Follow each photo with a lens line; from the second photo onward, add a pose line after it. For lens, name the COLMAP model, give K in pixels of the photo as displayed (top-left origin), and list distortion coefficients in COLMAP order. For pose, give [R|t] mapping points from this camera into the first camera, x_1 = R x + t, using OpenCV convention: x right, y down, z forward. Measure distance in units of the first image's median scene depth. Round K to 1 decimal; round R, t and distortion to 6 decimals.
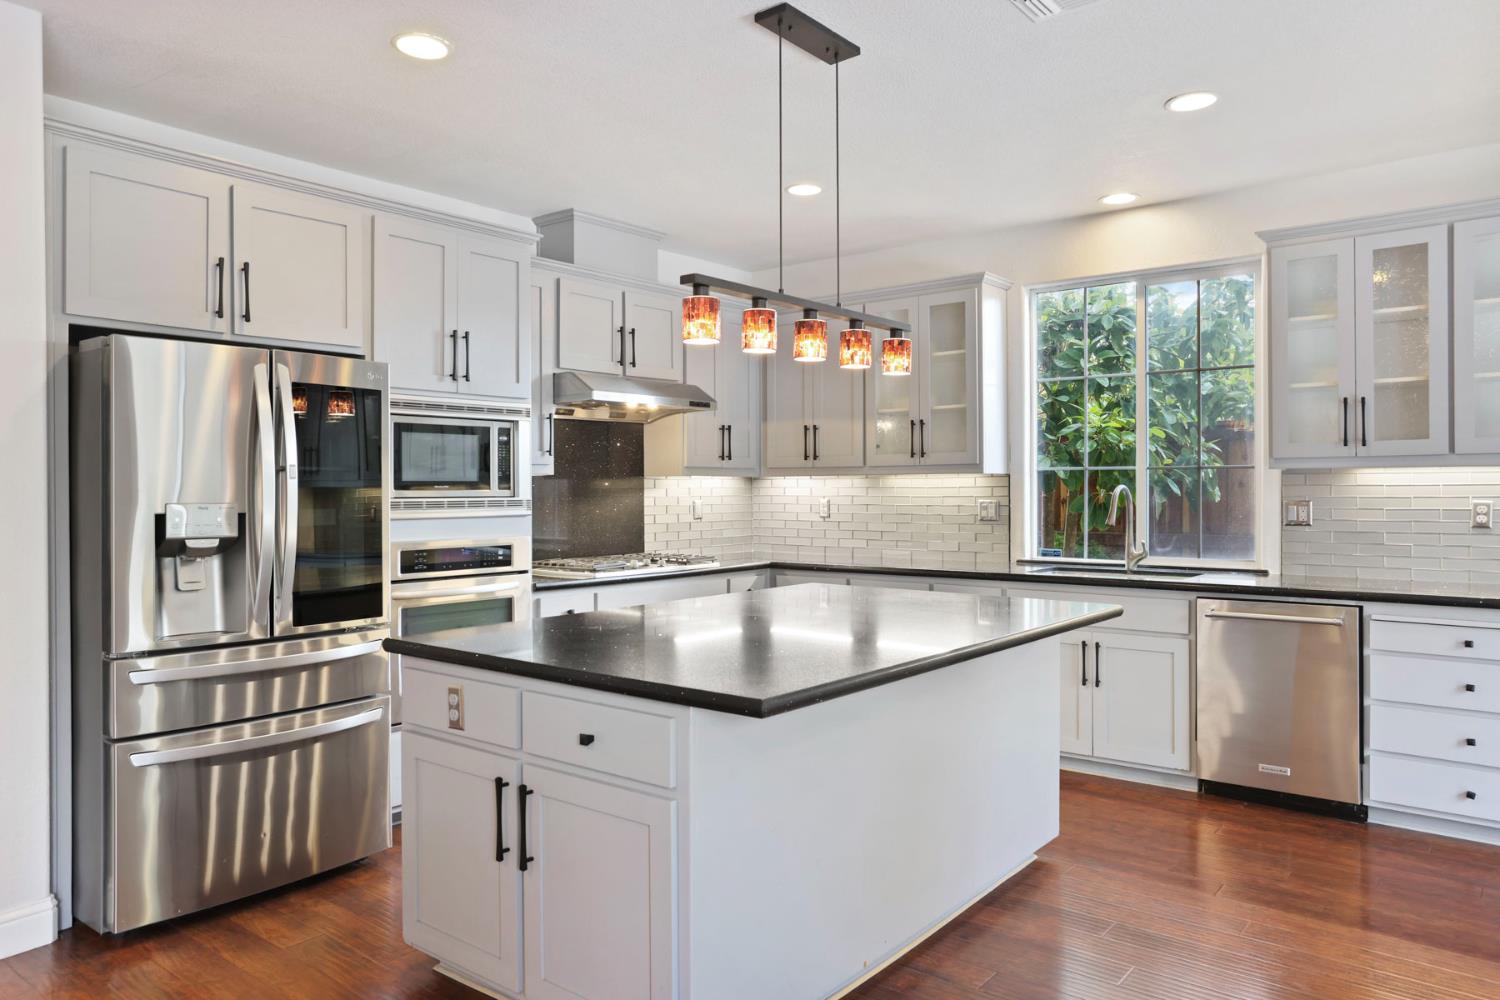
lens RADIAL K [[1039.3, 0, 742.4], [0, 1039.3, 491.1], [0, 0, 1]] dist [-0.008778, -0.000204]
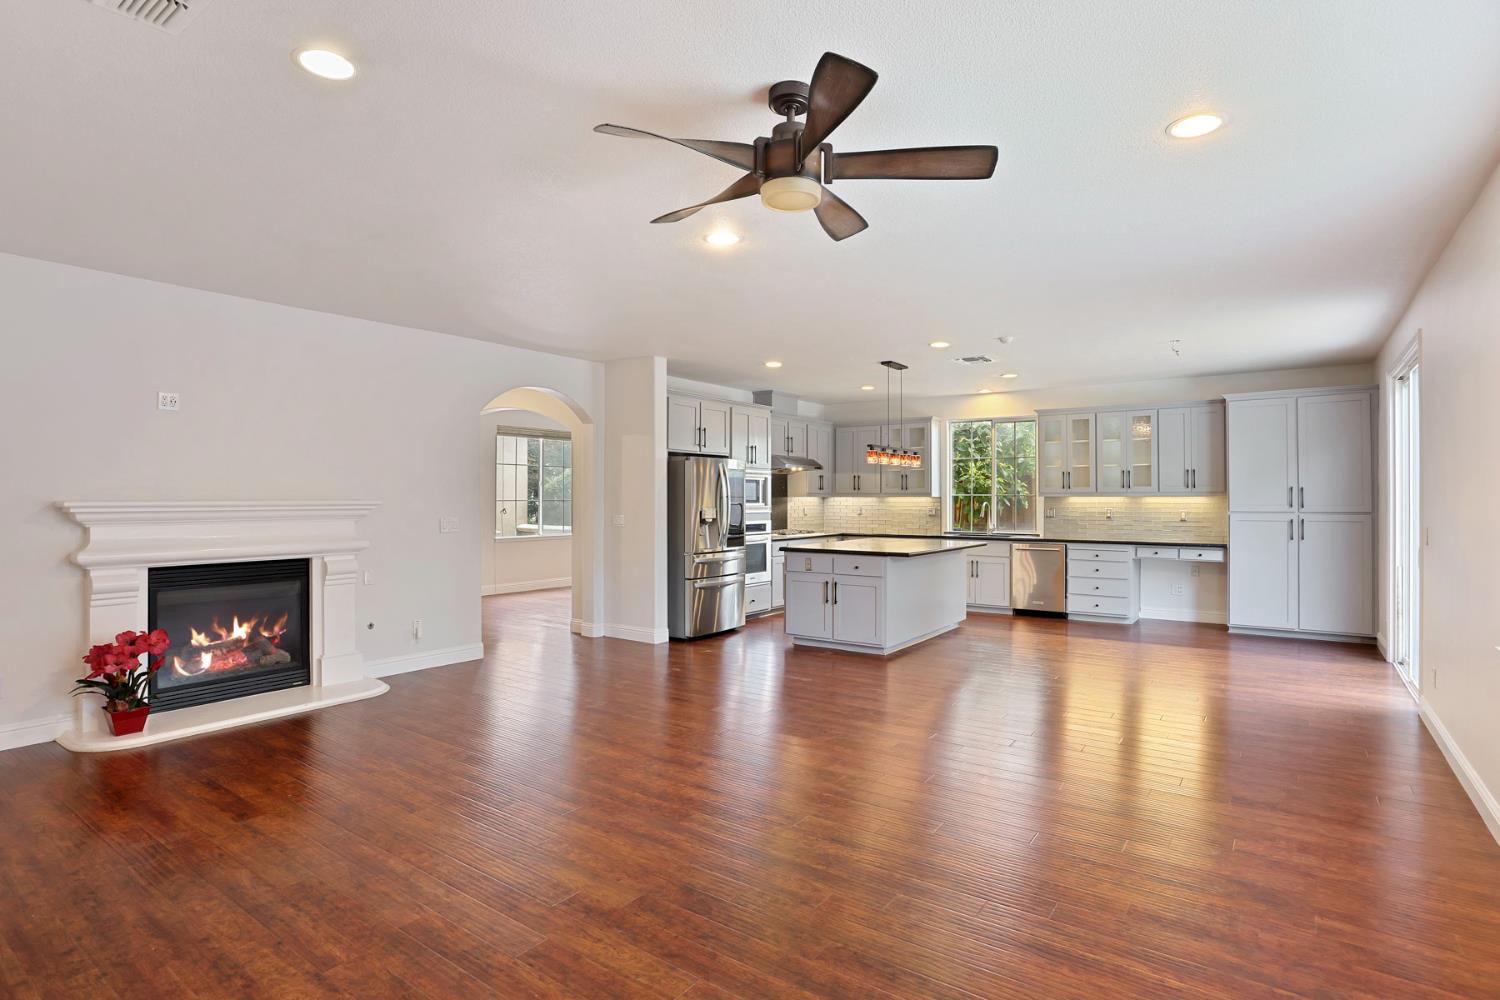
lens RADIAL K [[783.9, 0, 756.9], [0, 783.9, 493.3], [0, 0, 1]] dist [-0.026570, -0.000173]
pose [[0.997412, 0.006336, 0.071625, -0.337698], [-0.005718, 0.999945, -0.008832, -0.007063], [-0.071677, 0.008400, 0.997393, -0.886379]]
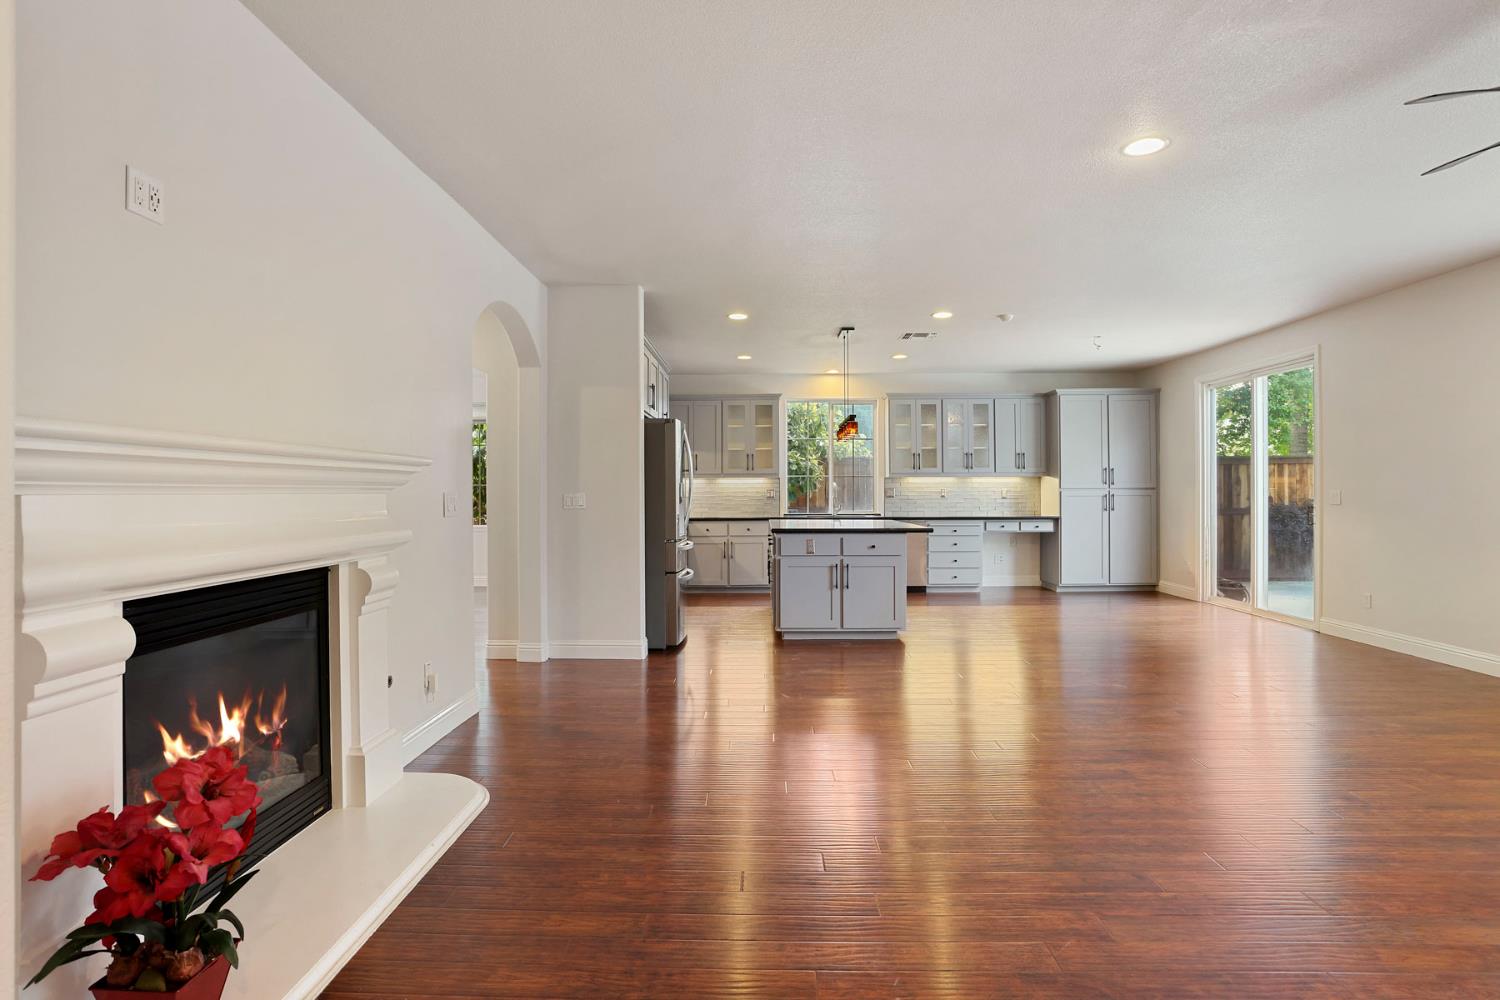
lens RADIAL K [[783.9, 0, 756.9], [0, 783.9, 493.3], [0, 0, 1]] dist [-0.026570, -0.000173]
pose [[0.784766, 0.000847, 0.619791, -0.984453], [0.001590, 0.999993, -0.003380, 0.027014], [-0.619790, 0.003638, 0.784759, -0.409865]]
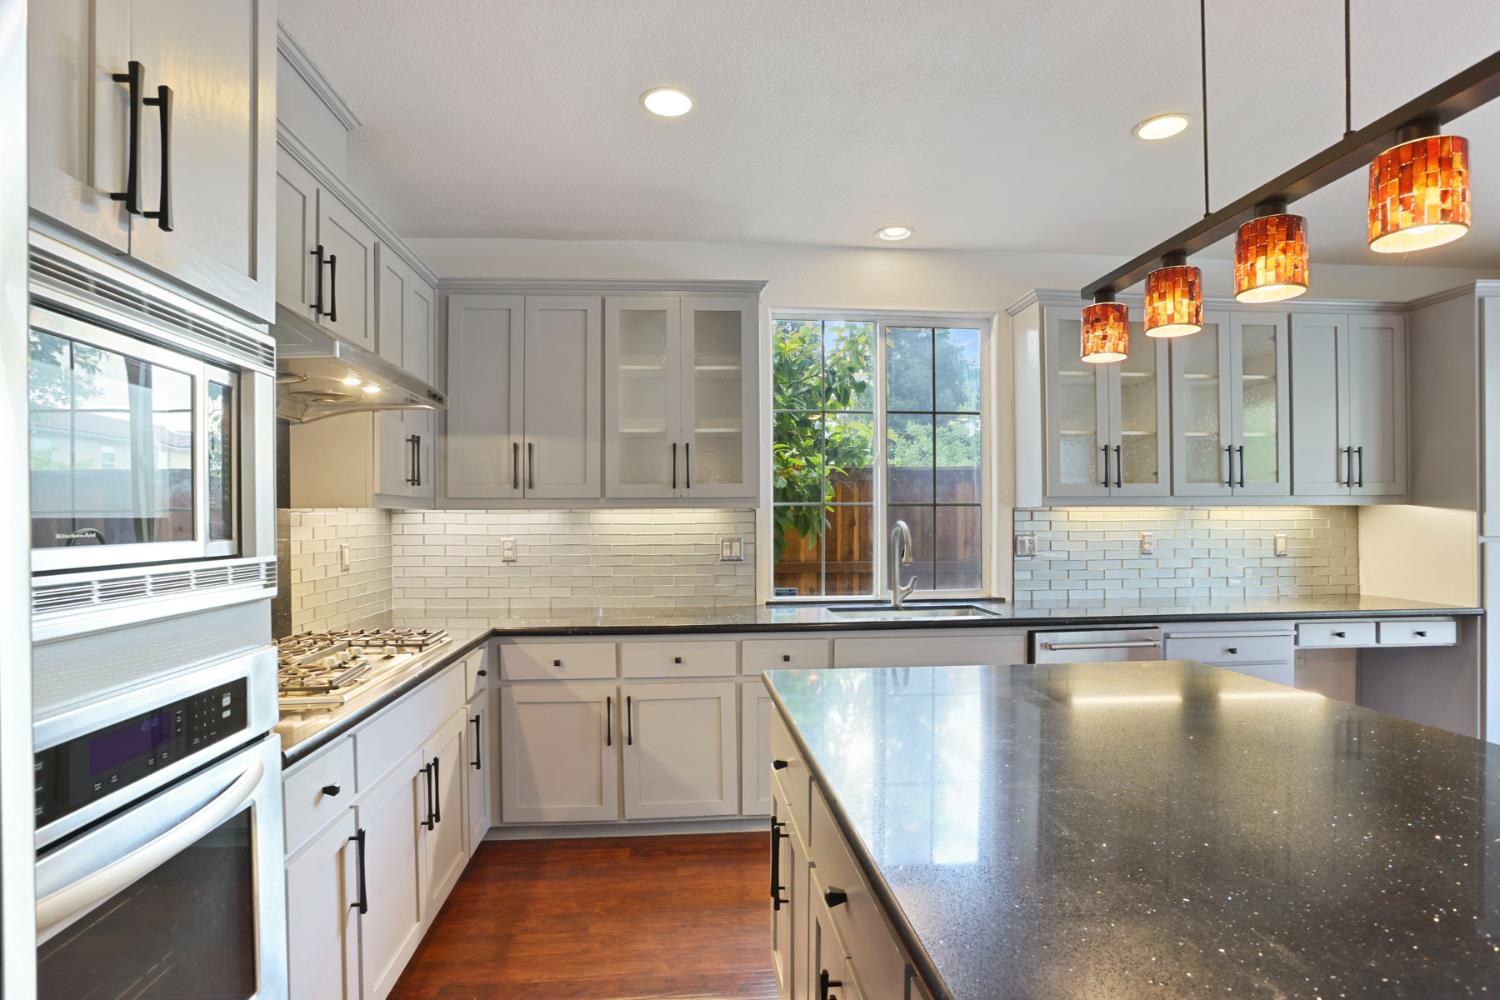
lens RADIAL K [[770.5, 0, 748.3], [0, 770.5, 524.3], [0, 0, 1]] dist [-0.033099, -0.000102]
pose [[0.719983, -0.006048, 0.693965, -0.246284], [0.004141, 0.999982, 0.004418, -0.006444], [-0.693979, -0.000307, 0.719995, 0.564089]]
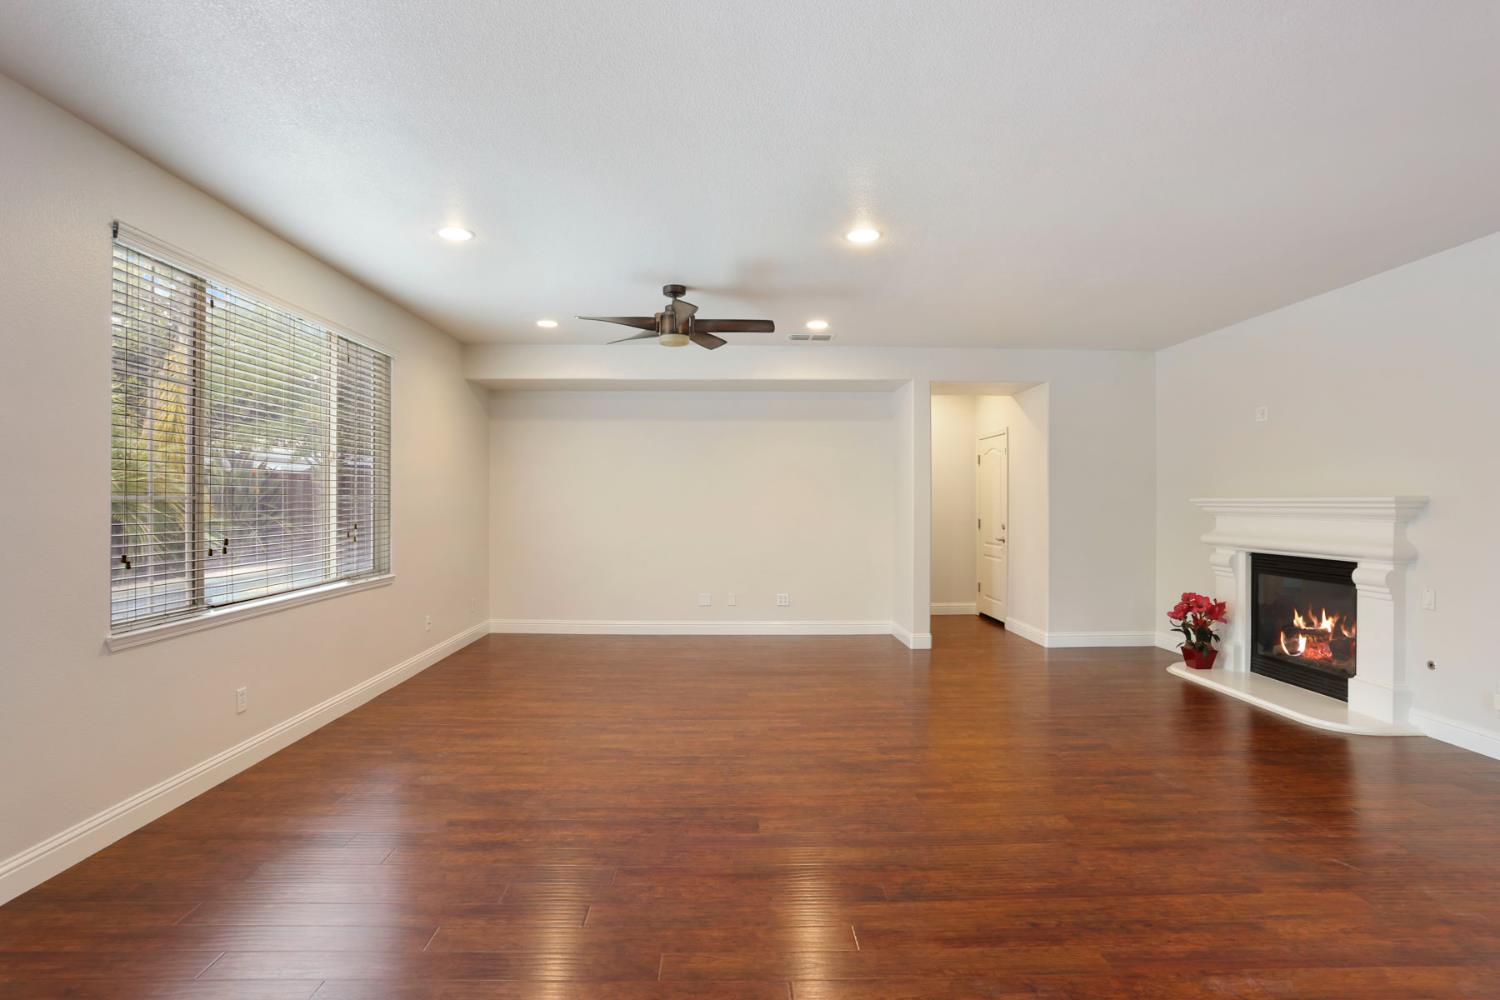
lens RADIAL K [[734.4, 0, 750.0], [0, 734.4, 500.0], [0, 0, 1]] dist [-0.068665, 0.030281]
pose [[-0.772673, -0.000172, -0.634804, 0.253577], [0.000002, 1.000000, -0.000273, -0.005014], [0.634804, -0.000212, -0.772673, 0.405579]]
